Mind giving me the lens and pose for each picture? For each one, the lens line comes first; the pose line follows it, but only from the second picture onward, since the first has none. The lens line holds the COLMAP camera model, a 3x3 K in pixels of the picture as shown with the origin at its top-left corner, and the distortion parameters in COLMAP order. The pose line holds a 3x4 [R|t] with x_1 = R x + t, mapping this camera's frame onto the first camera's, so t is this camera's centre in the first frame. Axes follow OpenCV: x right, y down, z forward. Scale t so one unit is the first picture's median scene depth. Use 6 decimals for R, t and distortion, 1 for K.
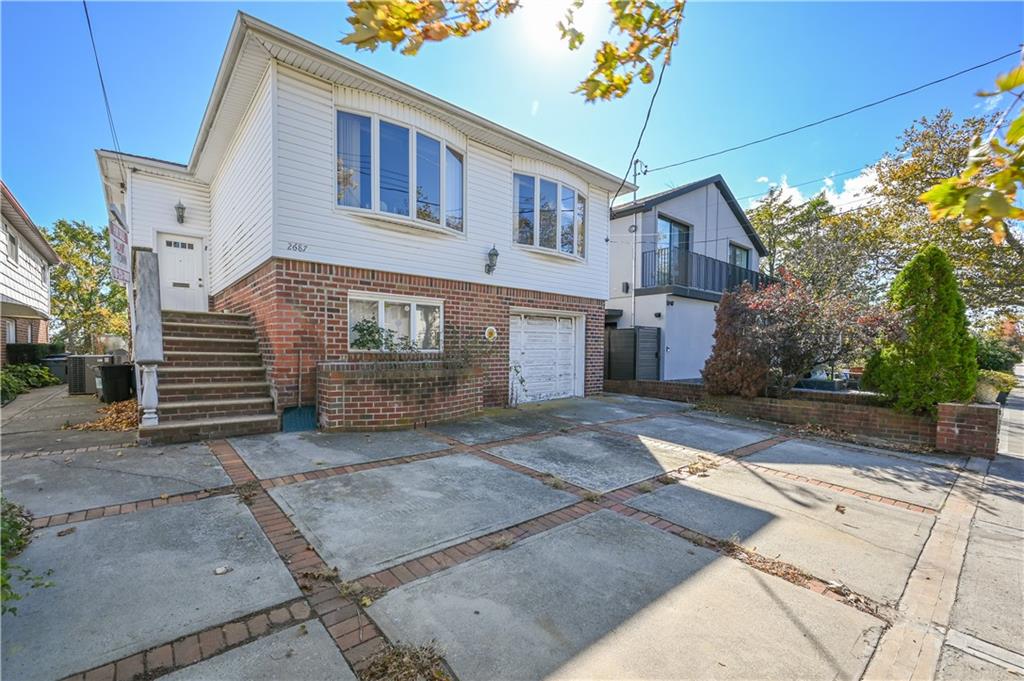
lens RADIAL K [[435.5, 0, 510.1], [0, 435.5, 366.9], [0, 0, 1]] dist [0.000230, 0.000017]
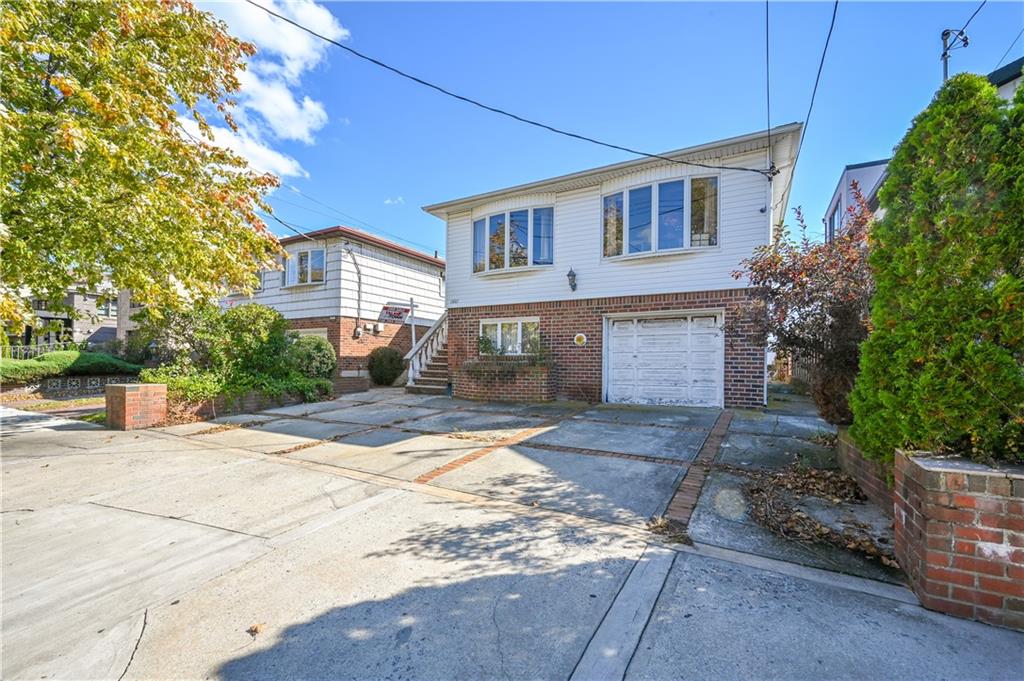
lens RADIAL K [[435.5, 0, 510.1], [0, 435.5, 366.9], [0, 0, 1]] dist [0.000230, 0.000017]
pose [[0.337663, 0.002288, -0.941264, 1.060333], [-0.045257, 0.998880, -0.013807, 0.025432], [0.940179, 0.047261, 0.337388, 0.432313]]
